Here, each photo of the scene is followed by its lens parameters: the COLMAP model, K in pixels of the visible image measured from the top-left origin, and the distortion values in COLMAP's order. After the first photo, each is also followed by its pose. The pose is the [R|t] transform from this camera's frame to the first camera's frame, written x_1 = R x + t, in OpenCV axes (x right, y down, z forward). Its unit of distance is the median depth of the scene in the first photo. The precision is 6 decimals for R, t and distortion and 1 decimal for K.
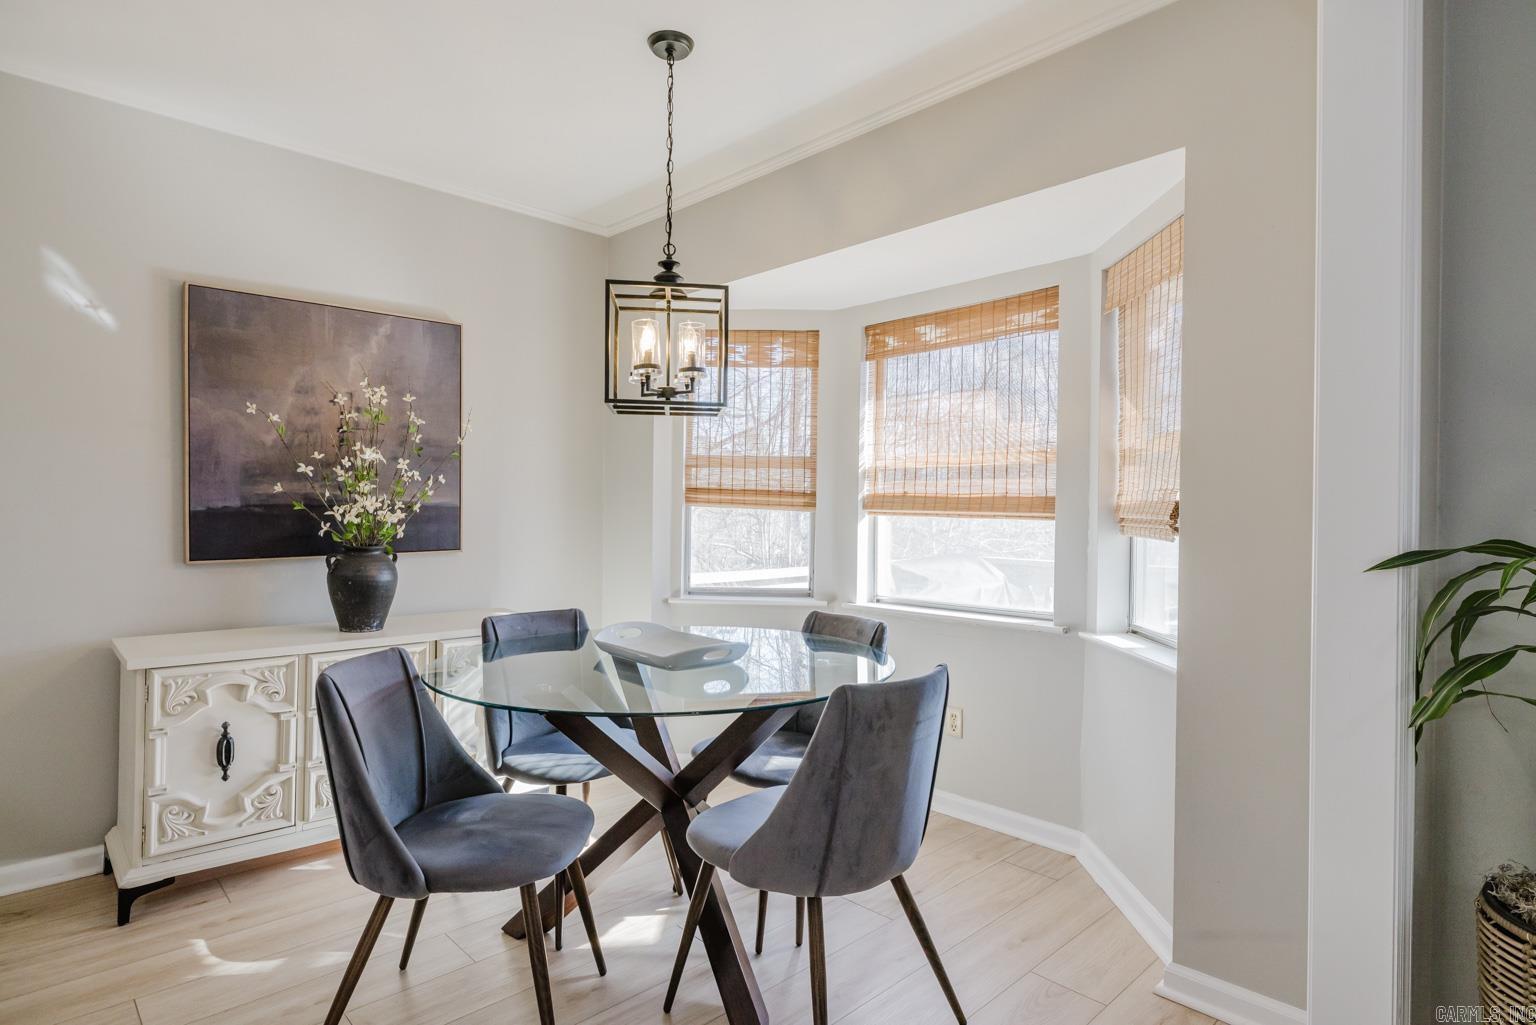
lens RADIAL K [[814.3, 0, 767.6], [0, 814.3, 508.8], [0, 0, 1]] dist [-0.007130, -0.001350]
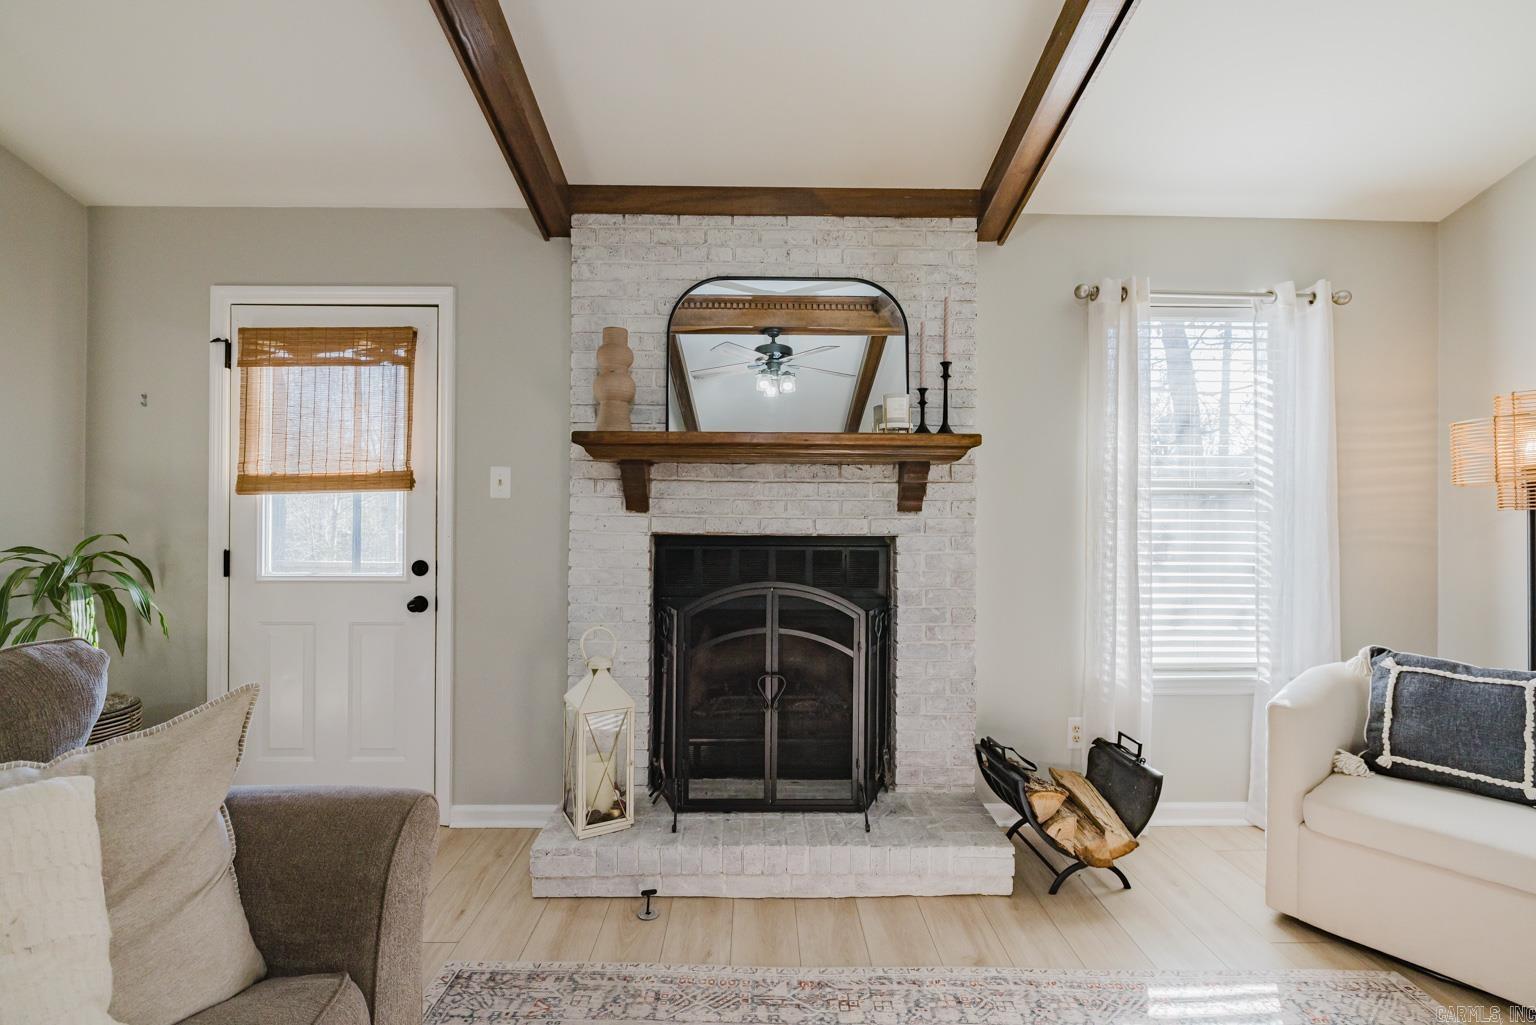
lens RADIAL K [[696.5, 0, 769.8], [0, 696.5, 511.2], [0, 0, 1]] dist [-0.003475, -0.000853]
pose [[0.679756, -0.003594, 0.733430, 0.362271], [0.003790, 0.999992, 0.001388, -0.019941], [-0.733429, 0.001836, 0.679764, -0.684787]]
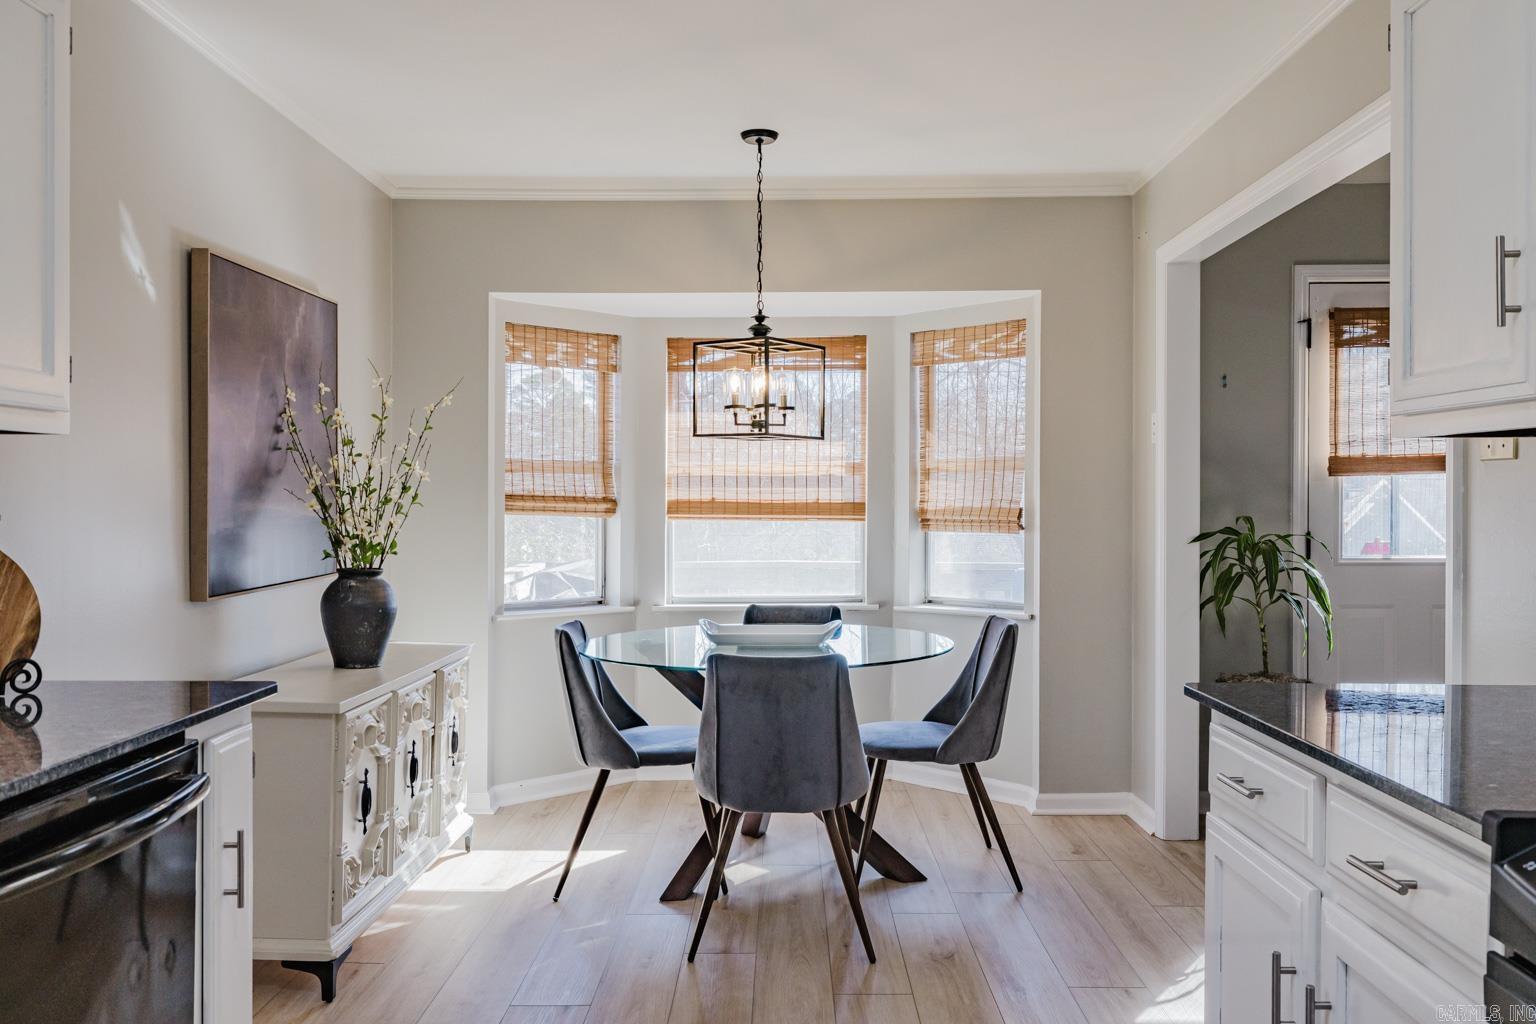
lens RADIAL K [[1213.7, 0, 767.7], [0, 1213.7, 506.6], [0, 0, 1]] dist [0.012979, -0.017929]
pose [[0.703007, -0.014393, 0.711038, -0.964183], [0.009184, 0.999896, 0.011161, -0.027698], [-0.711124, -0.001316, 0.703065, -0.191384]]
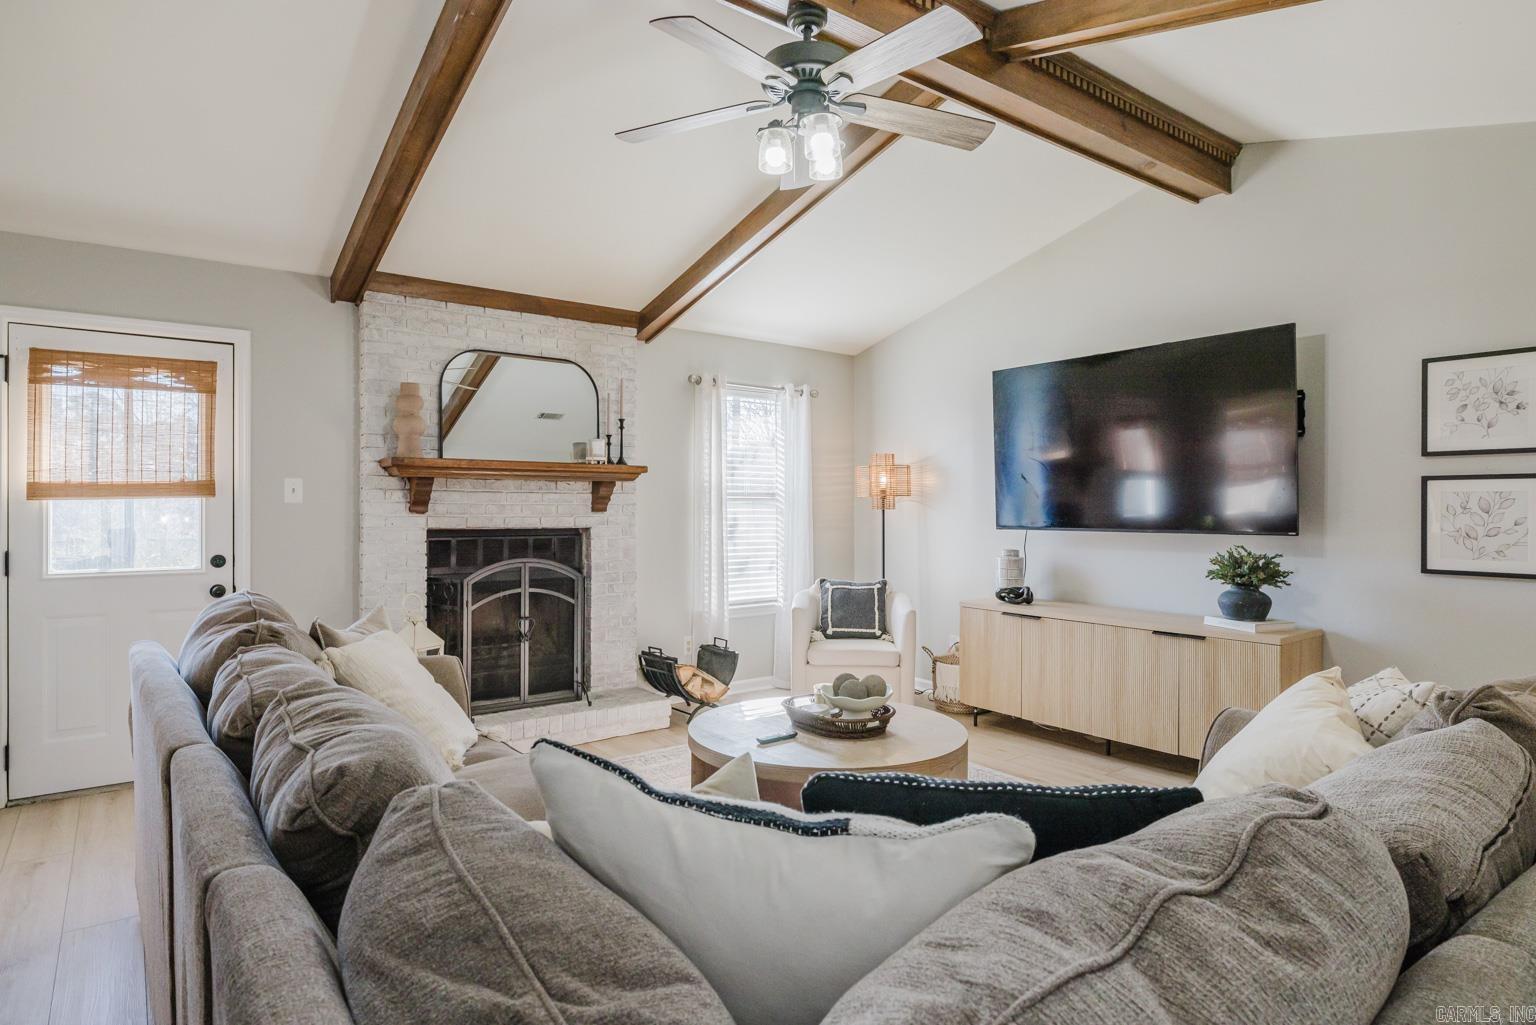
lens RADIAL K [[865.3, 0, 767.9], [0, 865.3, 503.2], [0, 0, 1]] dist [0.013512, -0.000608]
pose [[0.118872, -0.003139, 0.992905, -0.481911], [0.003030, 0.999991, 0.002798, -0.037433], [-0.992905, 0.002676, 0.118880, -0.748409]]
